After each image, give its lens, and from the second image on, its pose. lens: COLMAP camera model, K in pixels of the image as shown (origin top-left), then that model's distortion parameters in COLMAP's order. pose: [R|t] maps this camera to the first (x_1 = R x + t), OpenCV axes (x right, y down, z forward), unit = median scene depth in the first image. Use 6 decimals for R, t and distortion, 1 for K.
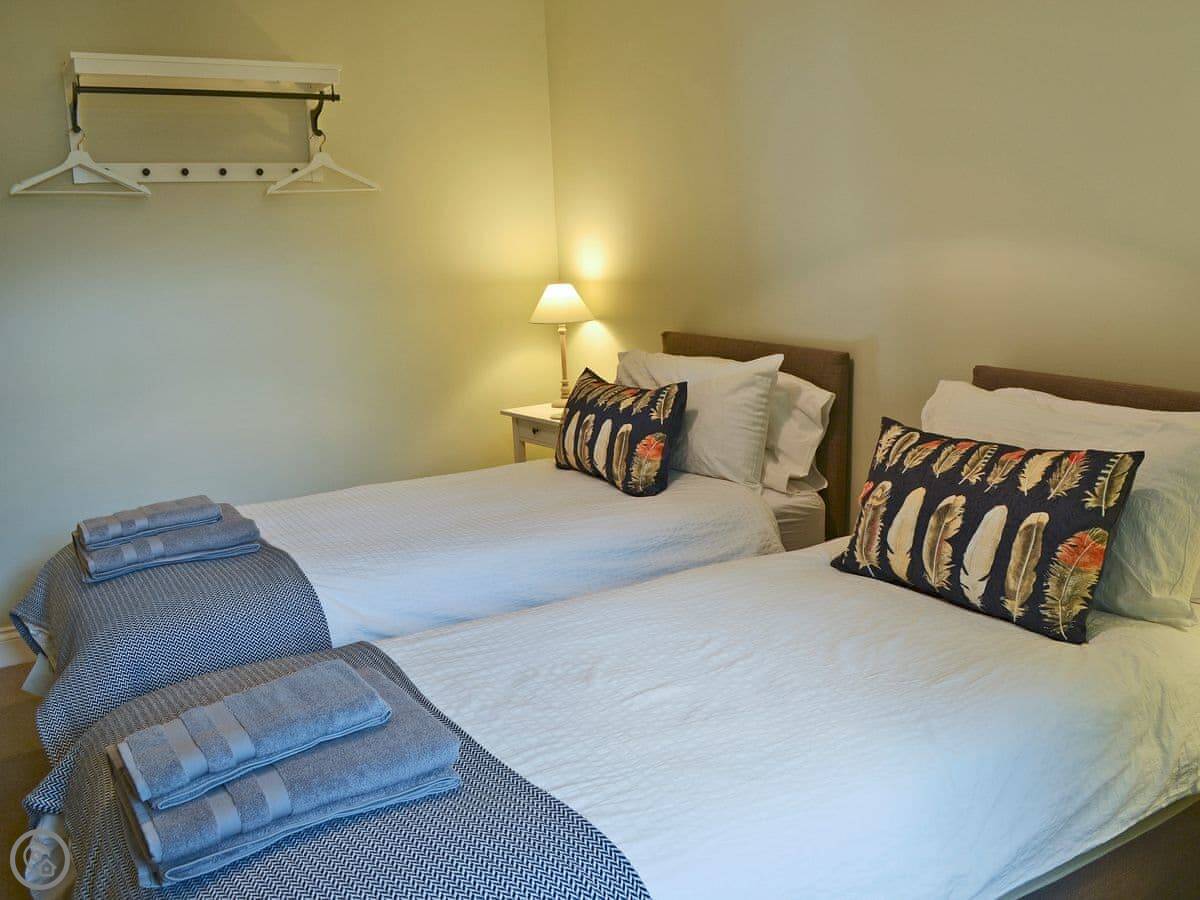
lens RADIAL K [[1073.1, 0, 600.0], [0, 1073.1, 450.0], [0, 0, 1]] dist [-0.071301, 0.010945]
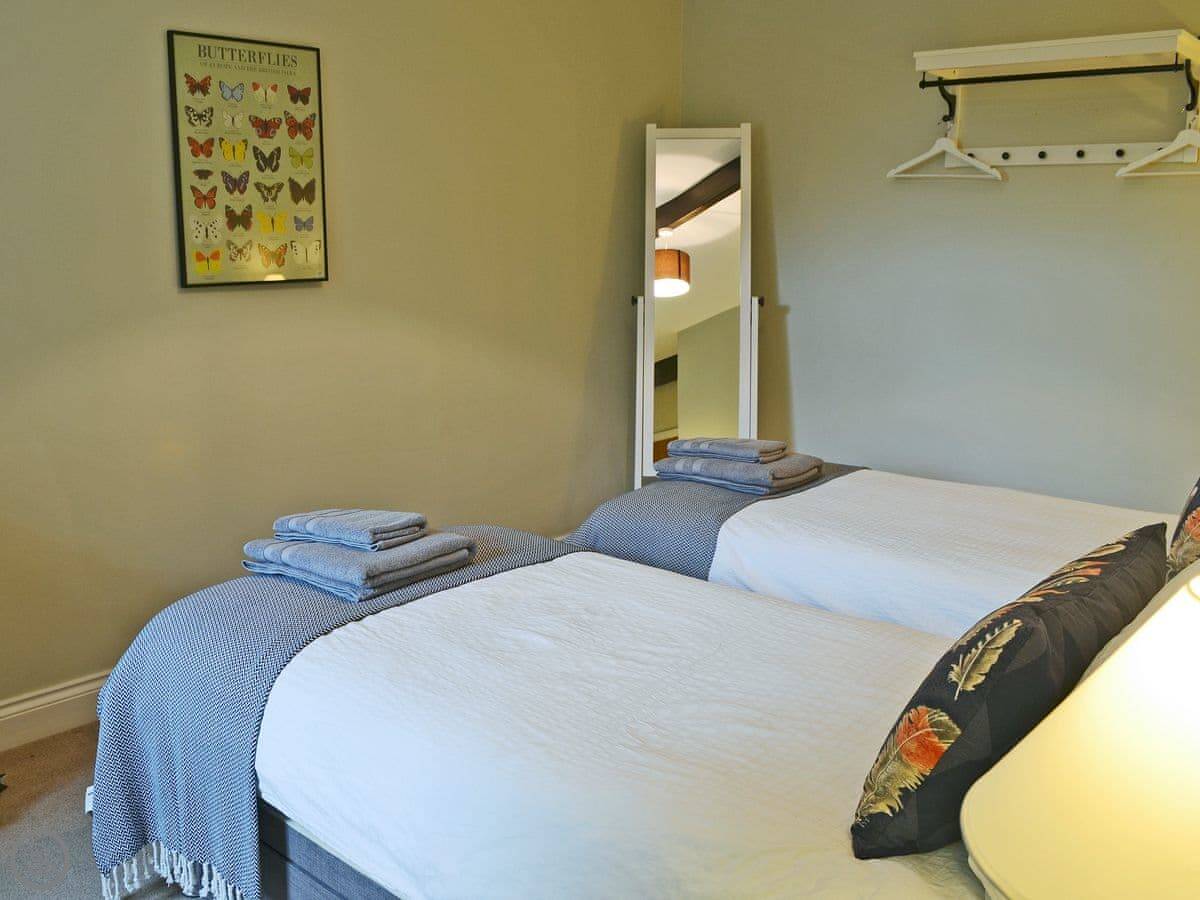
lens RADIAL K [[1152.3, 0, 600.0], [0, 1152.3, 450.0], [0, 0, 1]] dist [-0.076742, -0.001205]
pose [[0.281813, 0.206115, -0.937069, 0.606097], [-0.193624, 0.968777, 0.154859, -0.085497], [0.939729, 0.137798, 0.312923, 0.341236]]
